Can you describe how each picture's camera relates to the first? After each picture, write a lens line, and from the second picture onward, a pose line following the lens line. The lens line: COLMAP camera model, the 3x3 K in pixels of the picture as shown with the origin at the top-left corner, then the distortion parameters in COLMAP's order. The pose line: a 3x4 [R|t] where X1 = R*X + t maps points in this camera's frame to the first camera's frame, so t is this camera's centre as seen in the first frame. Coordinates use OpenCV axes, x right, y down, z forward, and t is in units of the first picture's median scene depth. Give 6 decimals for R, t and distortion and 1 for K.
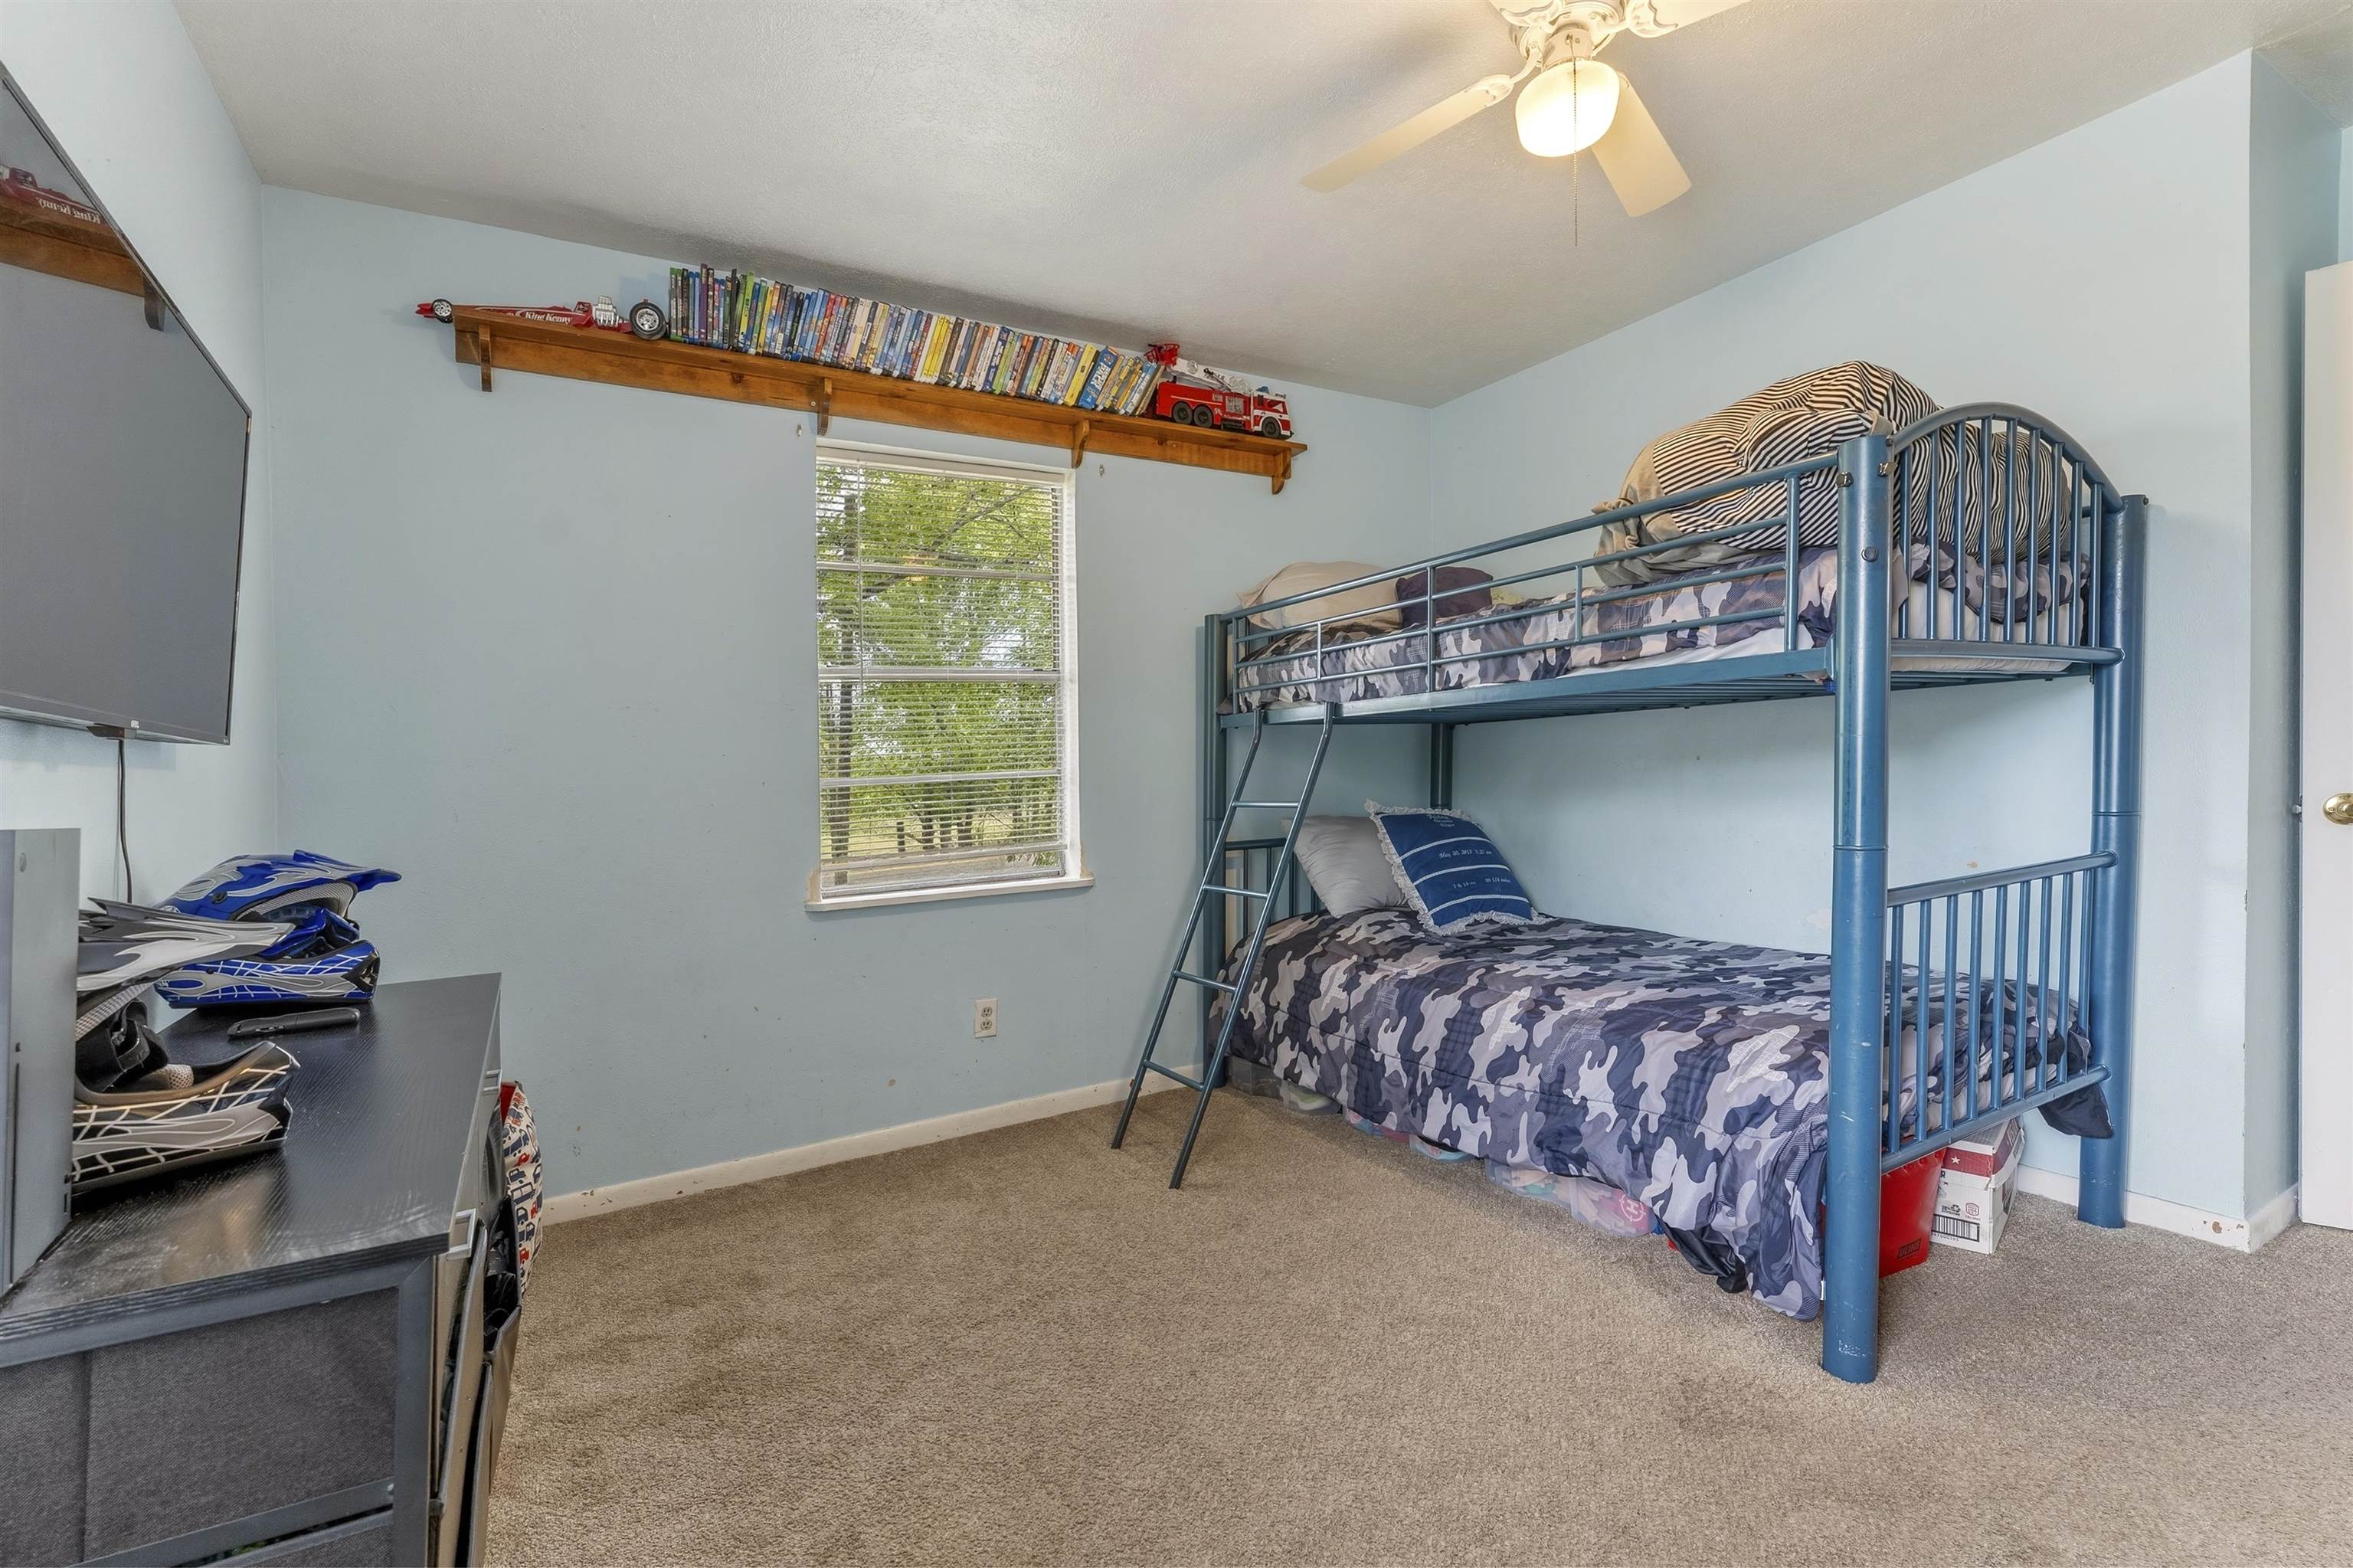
lens RADIAL K [[976.7, 0, 1177.1], [0, 976.7, 782.7], [0, 0, 1]] dist [0.001404, 0.000320]
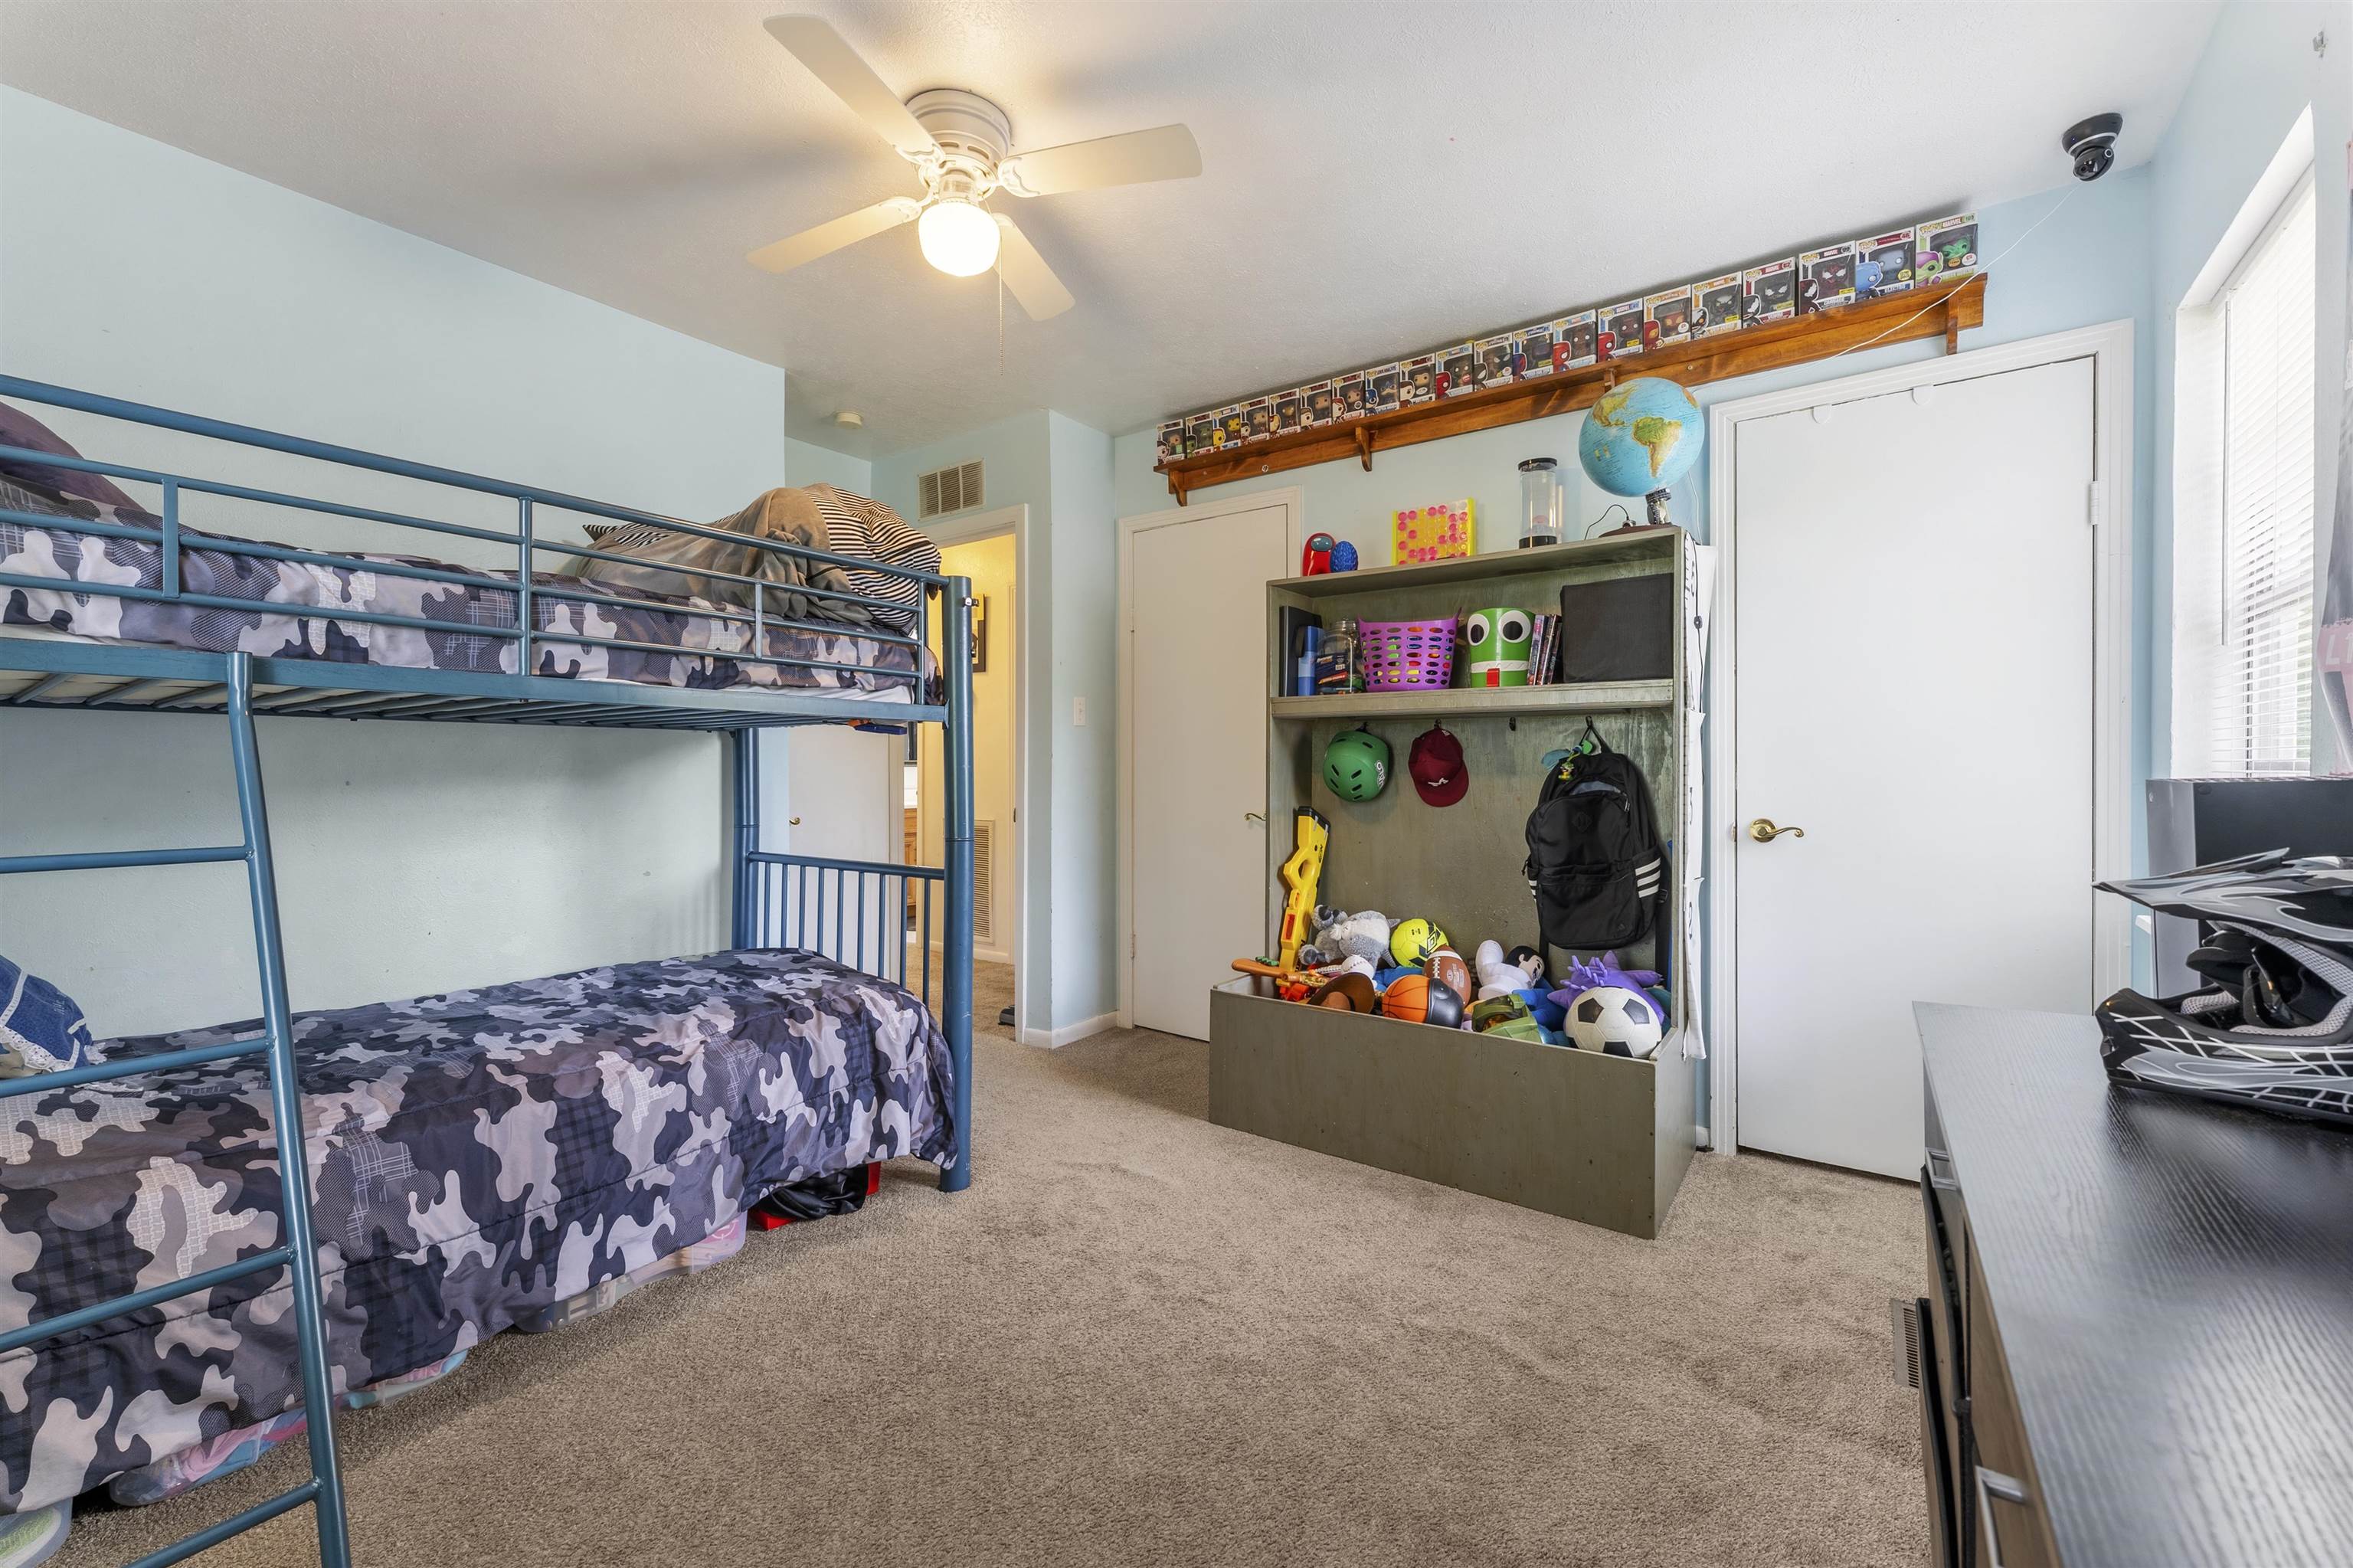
lens RADIAL K [[976.7, 0, 1177.1], [0, 976.7, 782.7], [0, 0, 1]] dist [0.001404, 0.000320]
pose [[-0.374267, 0.010409, 0.927262, -0.607703], [0.008779, 0.999932, -0.007682, -0.006726], [-0.927279, 0.005265, -0.374333, 0.888653]]
